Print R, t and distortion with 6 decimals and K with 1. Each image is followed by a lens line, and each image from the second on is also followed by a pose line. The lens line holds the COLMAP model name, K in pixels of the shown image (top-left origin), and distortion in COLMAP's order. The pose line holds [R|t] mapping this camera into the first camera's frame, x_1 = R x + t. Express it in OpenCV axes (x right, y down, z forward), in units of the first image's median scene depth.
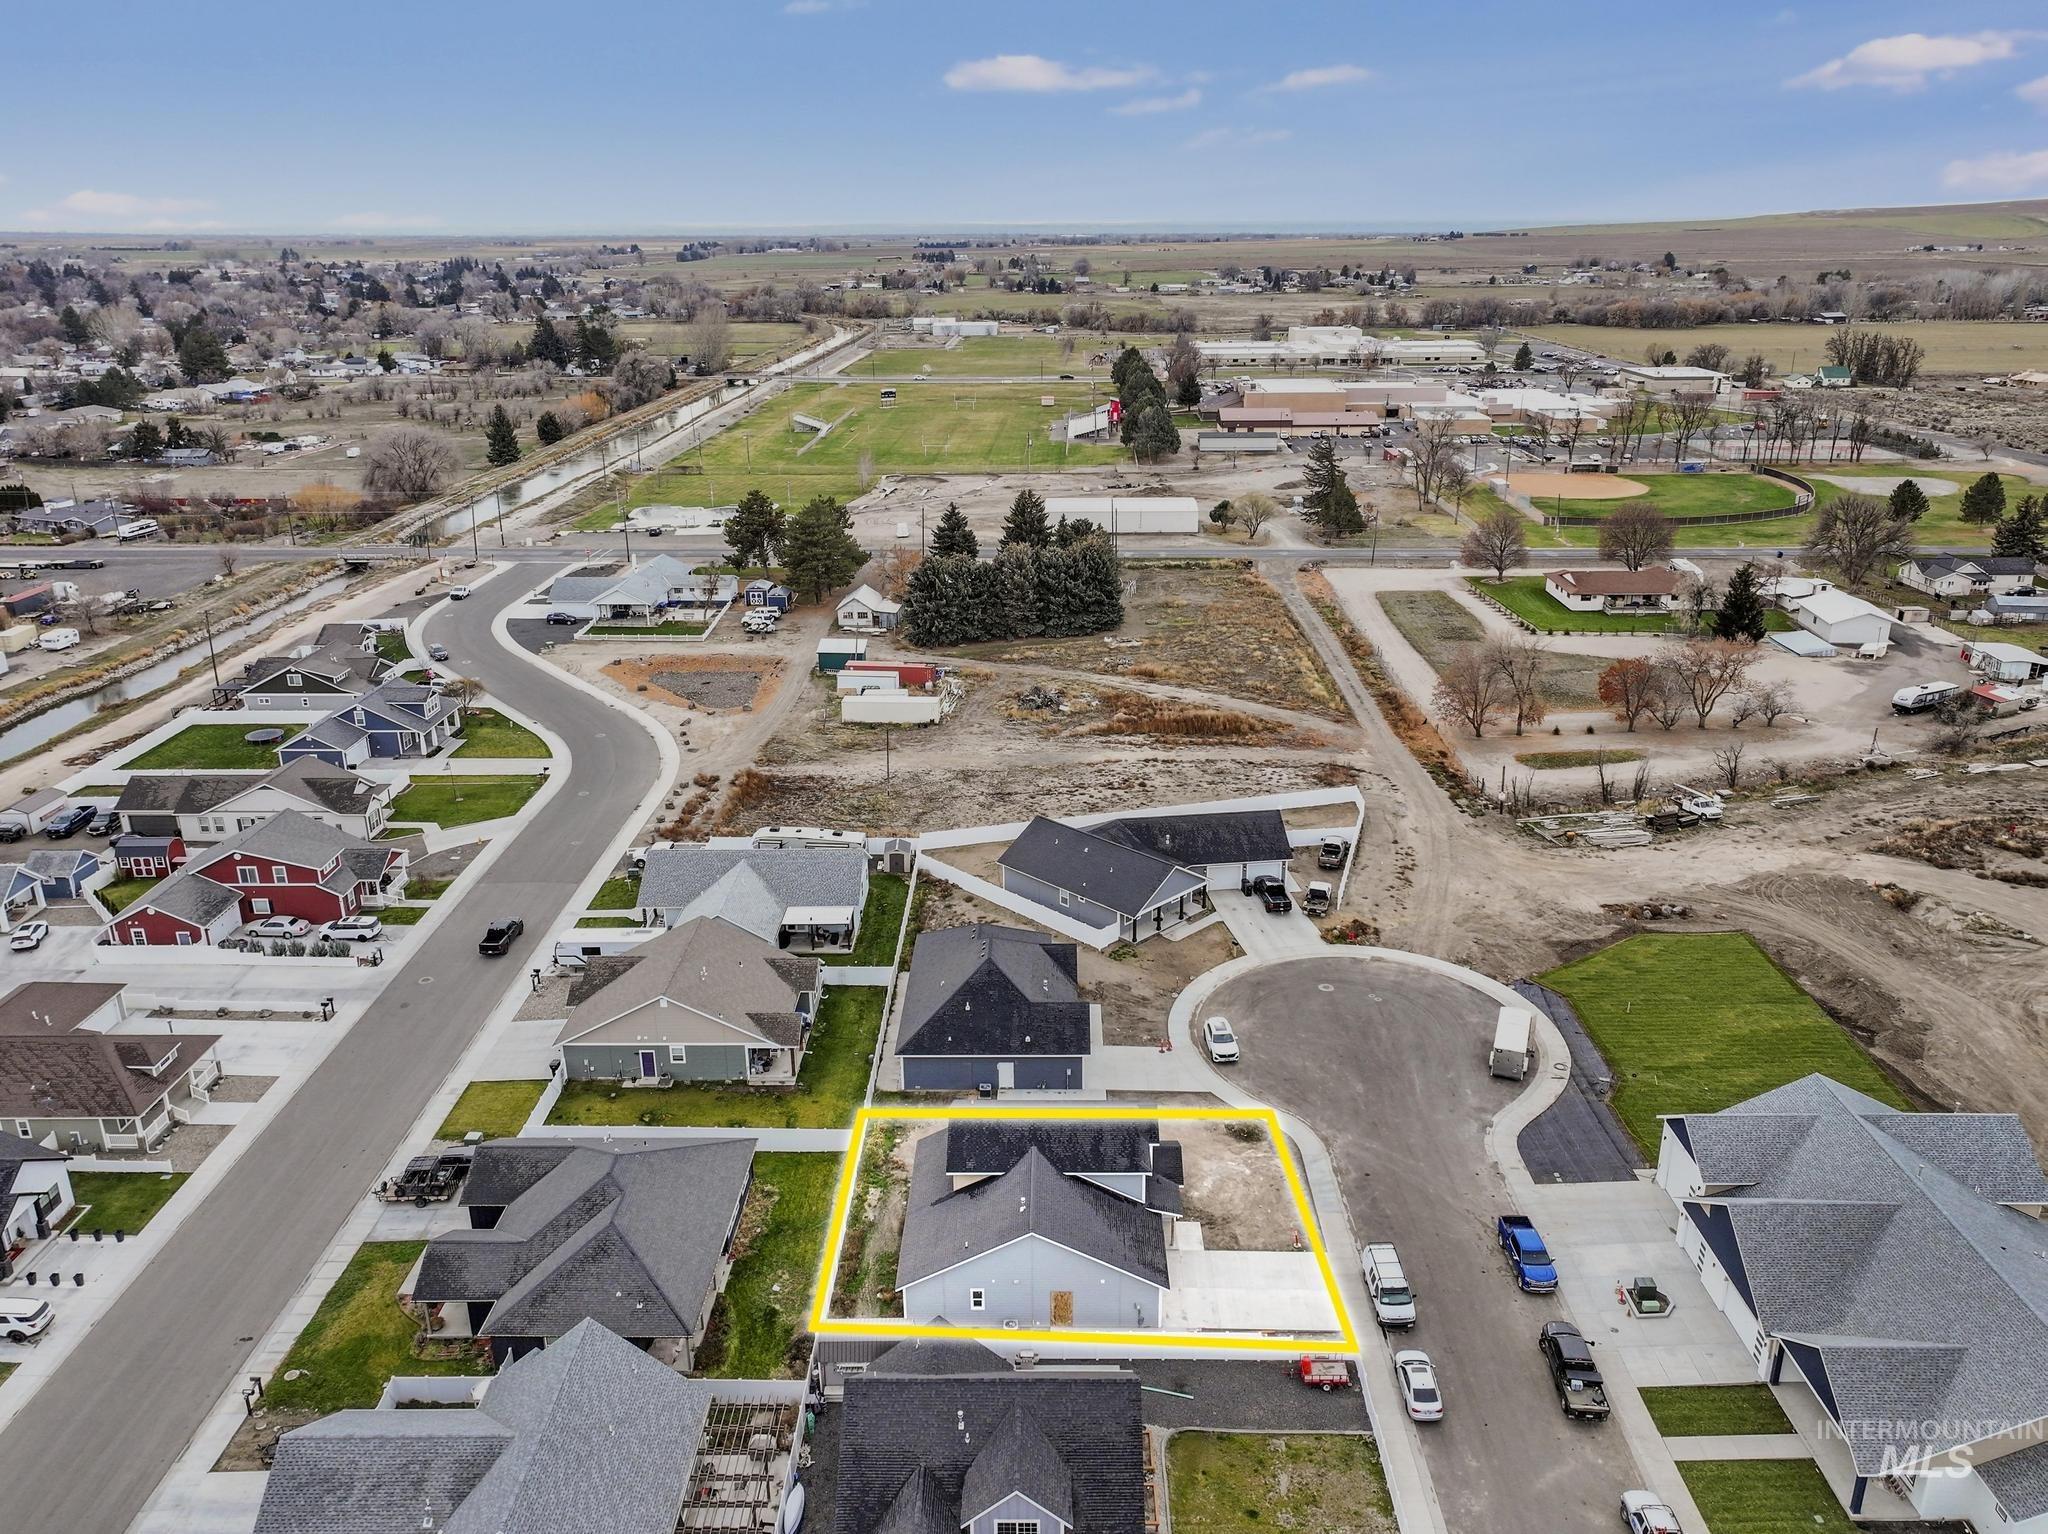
lens RADIAL K [[1457.8, 0, 1024.0], [0, 1457.8, 767.0], [0, 0, 1]] dist [-0.010450, 0.024544]
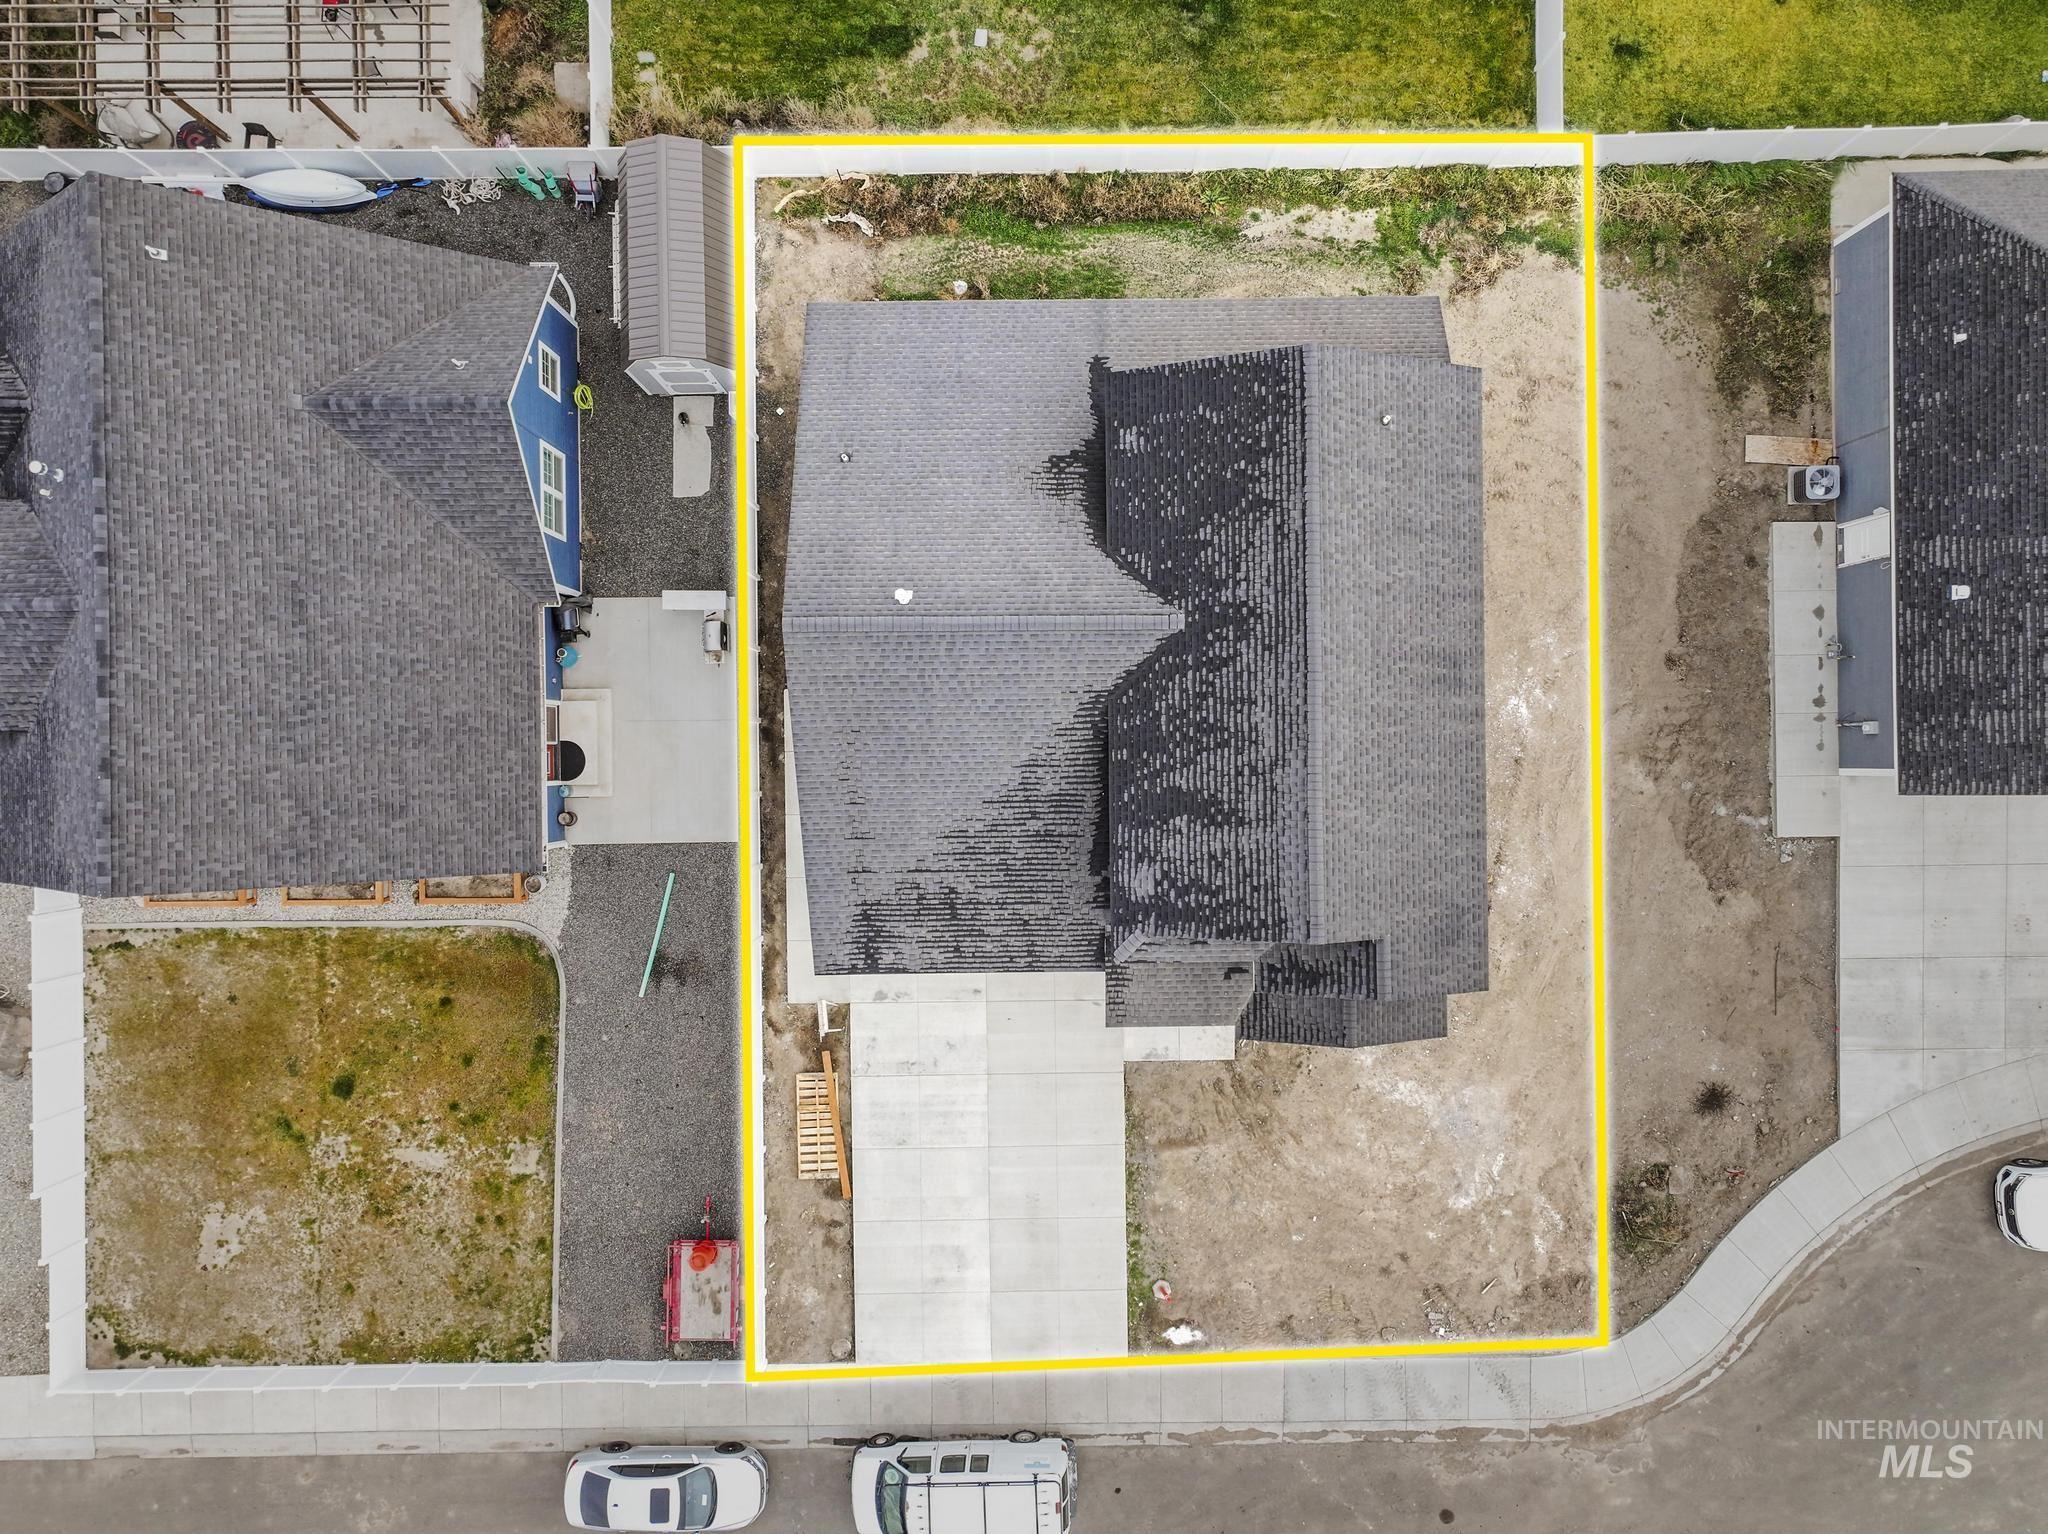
lens RADIAL K [[1457.8, 0, 1024.0], [0, 1457.8, 767.0], [0, 0, 1]] dist [-0.010450, 0.024544]
pose [[0.029136, 0.999518, 0.010732, 0.040755], [-0.338606, -0.000233, 0.940928, -0.048016], [0.940477, -0.031048, 0.338436, 0.951875]]
